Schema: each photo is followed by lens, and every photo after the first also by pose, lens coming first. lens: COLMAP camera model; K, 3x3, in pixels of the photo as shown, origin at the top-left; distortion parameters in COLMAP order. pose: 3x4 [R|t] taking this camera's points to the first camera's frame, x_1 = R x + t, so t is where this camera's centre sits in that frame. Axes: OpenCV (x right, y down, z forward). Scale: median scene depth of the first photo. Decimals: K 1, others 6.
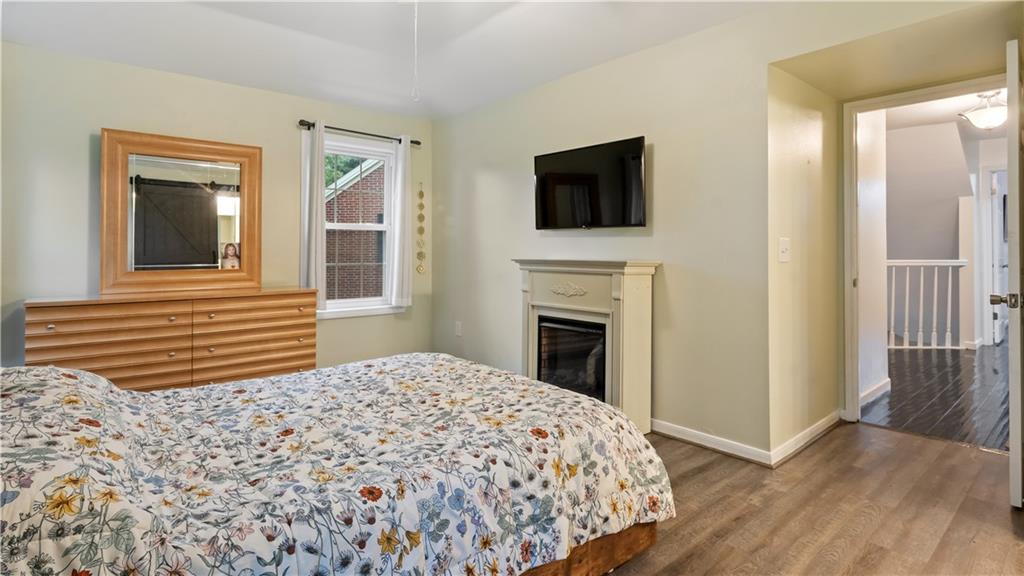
lens RADIAL K [[524.0, 0, 511.3], [0, 524.0, 245.2], [0, 0, 1]] dist [-0.004327, -0.000679]
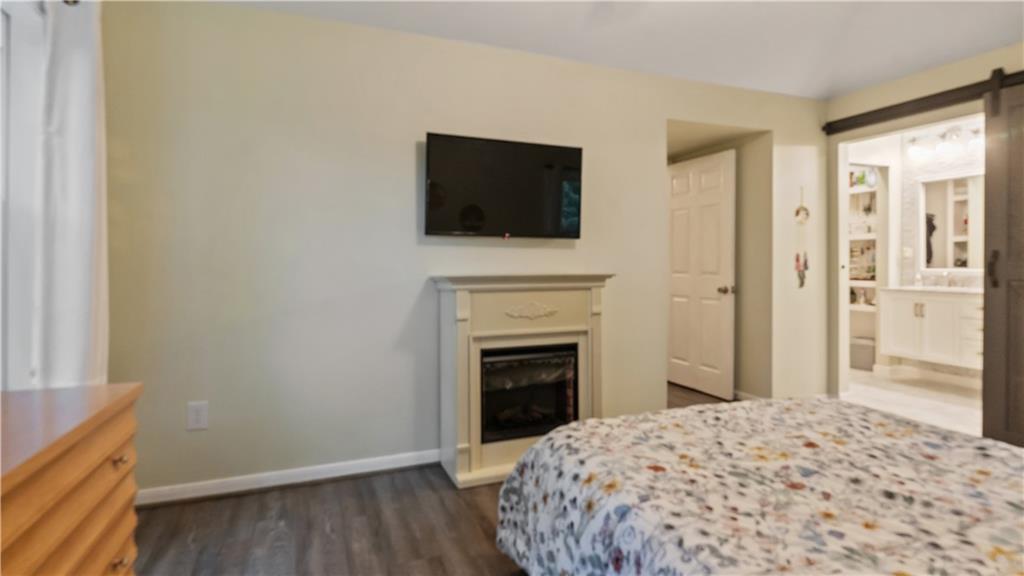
lens RADIAL K [[511.7, 0, 509.5], [0, 511.7, 267.0], [0, 0, 1]] dist [-0.002343, -0.000478]
pose [[0.358160, -0.008621, 0.933620, -0.705109], [-0.002030, 0.999948, 0.010012, 0.008139], [-0.933658, -0.005481, 0.358124, 0.793174]]
